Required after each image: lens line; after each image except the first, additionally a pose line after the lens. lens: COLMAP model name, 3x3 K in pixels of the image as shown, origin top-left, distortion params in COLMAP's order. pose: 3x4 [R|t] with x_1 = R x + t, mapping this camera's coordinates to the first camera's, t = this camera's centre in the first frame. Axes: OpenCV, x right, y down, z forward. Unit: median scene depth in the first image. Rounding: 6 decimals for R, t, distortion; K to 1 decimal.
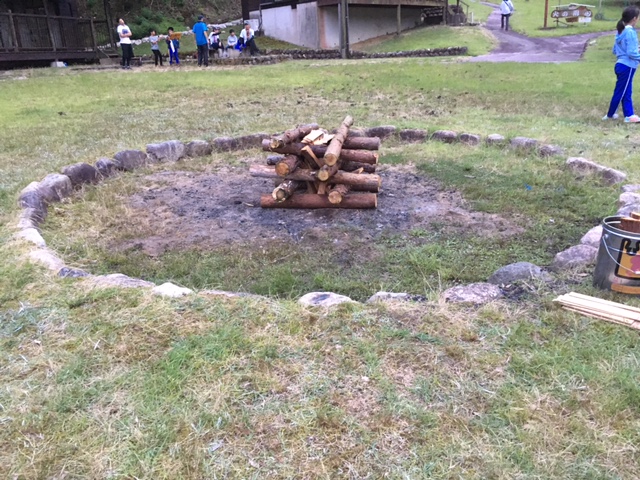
lens RADIAL K [[542.4, 0, 319.1], [0, 542.4, 238.5], [0, 0, 1]] dist [0.032051, -0.021926]
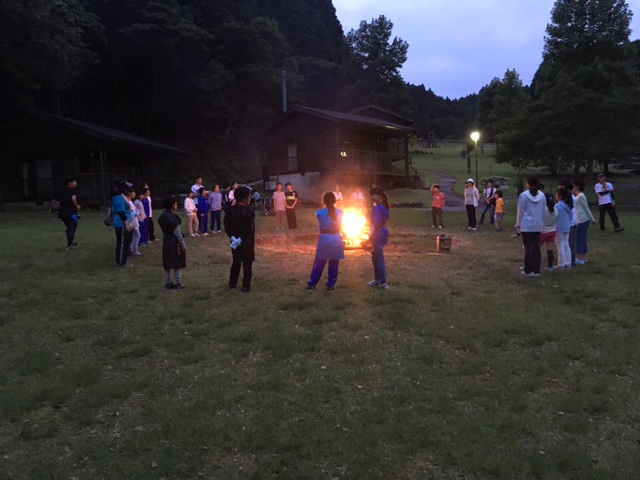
lens RADIAL K [[542.4, 0, 320.7], [0, 542.4, 239.3], [0, 0, 1]] dist [0.032051, -0.021926]
pose [[0.998834, 0.016108, 0.045504, -0.059410], [-0.003156, 0.962457, -0.271415, 0.126045], [-0.048167, 0.270955, 0.961386, -0.324540]]
